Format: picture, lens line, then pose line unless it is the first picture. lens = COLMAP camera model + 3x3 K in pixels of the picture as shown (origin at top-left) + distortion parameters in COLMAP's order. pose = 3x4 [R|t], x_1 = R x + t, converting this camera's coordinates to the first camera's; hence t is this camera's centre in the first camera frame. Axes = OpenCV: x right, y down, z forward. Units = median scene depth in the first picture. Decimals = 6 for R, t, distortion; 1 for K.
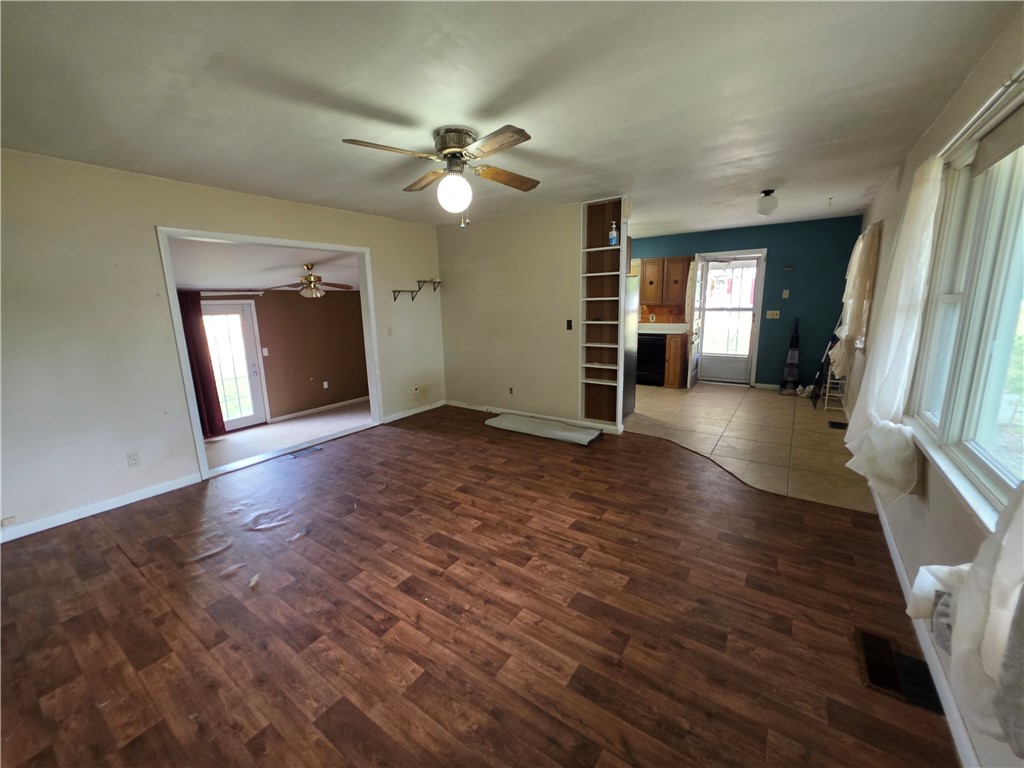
lens RADIAL K [[409.3, 0, 505.0], [0, 409.3, 382.5], [0, 0, 1]] dist [-0.005533, 0.002740]
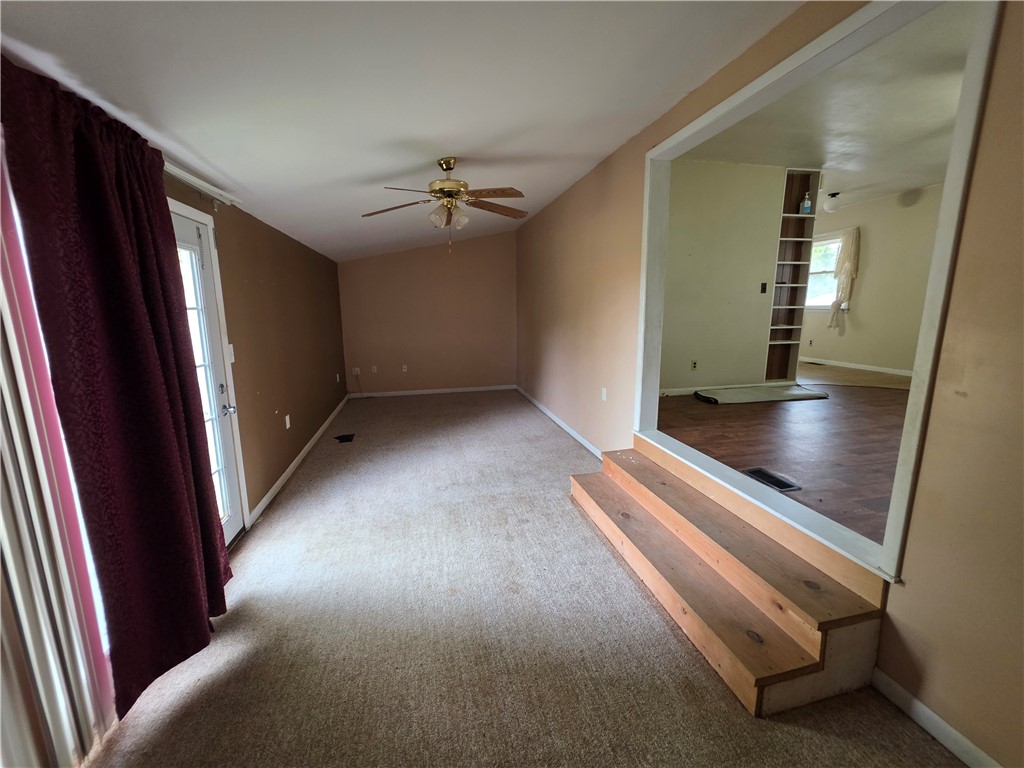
lens RADIAL K [[409.3, 0, 508.9], [0, 409.3, 380.6], [0, 0, 1]] dist [-0.005533, 0.002740]
pose [[0.675021, -0.118248, 0.728261, -1.678646], [0.142397, 0.989395, 0.028662, -0.054888], [-0.723927, 0.084354, 0.684700, 1.287056]]
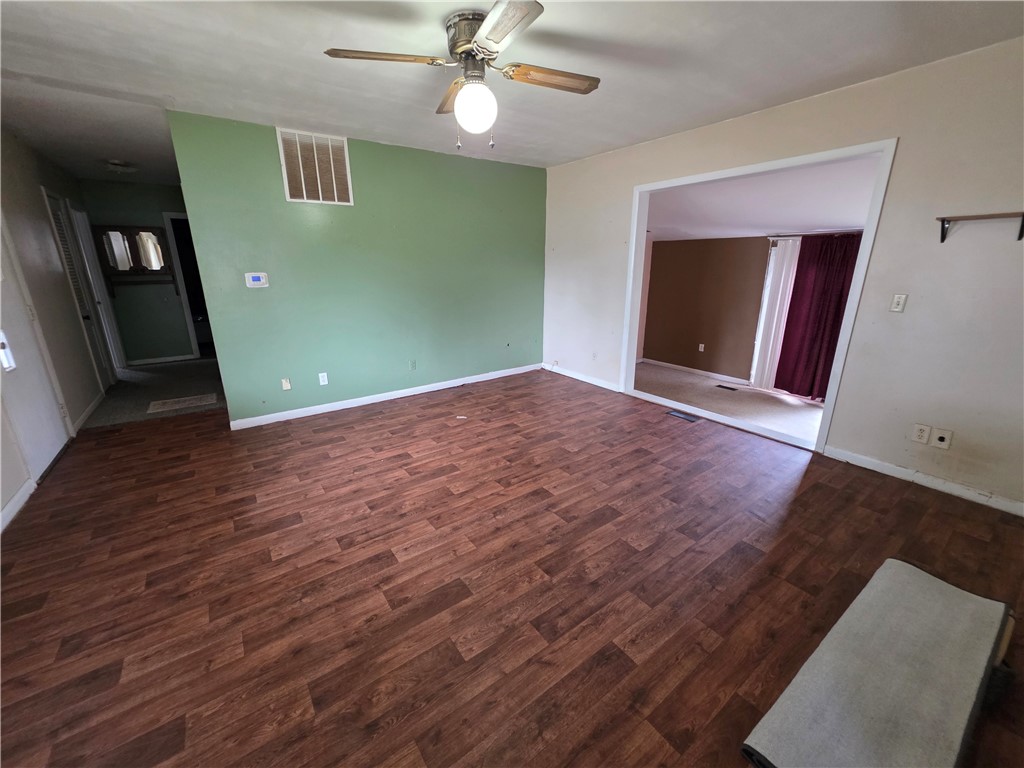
lens RADIAL K [[409.3, 0, 506.3], [0, 409.3, 381.5], [0, 0, 1]] dist [-0.005533, 0.002740]
pose [[-0.327363, 0.287585, -0.900072, 0.654903], [-0.174024, 0.917914, 0.356580, -0.235060], [0.928735, 0.273365, -0.250444, 1.254293]]
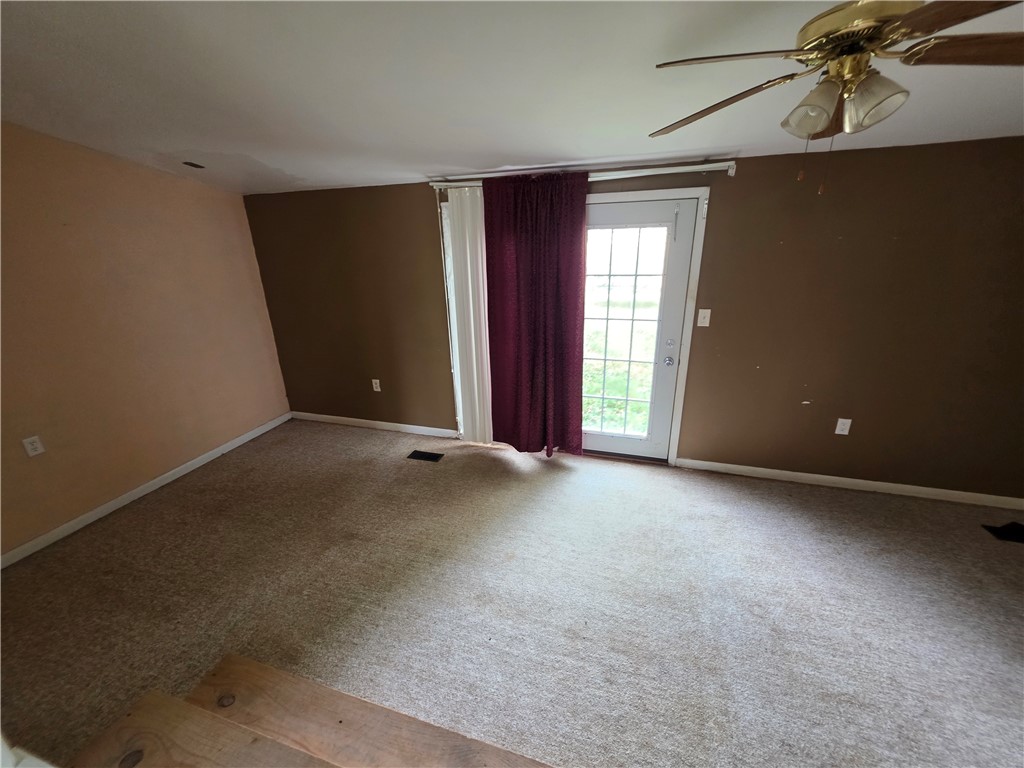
lens RADIAL K [[409.3, 0, 507.5], [0, 409.3, 385.3], [0, 0, 1]] dist [-0.005533, 0.002740]
pose [[0.309135, 0.337153, -0.889249, -0.591963], [-0.167119, 0.939758, 0.298206, -0.246898], [0.936219, 0.056424, 0.346856, 1.604285]]
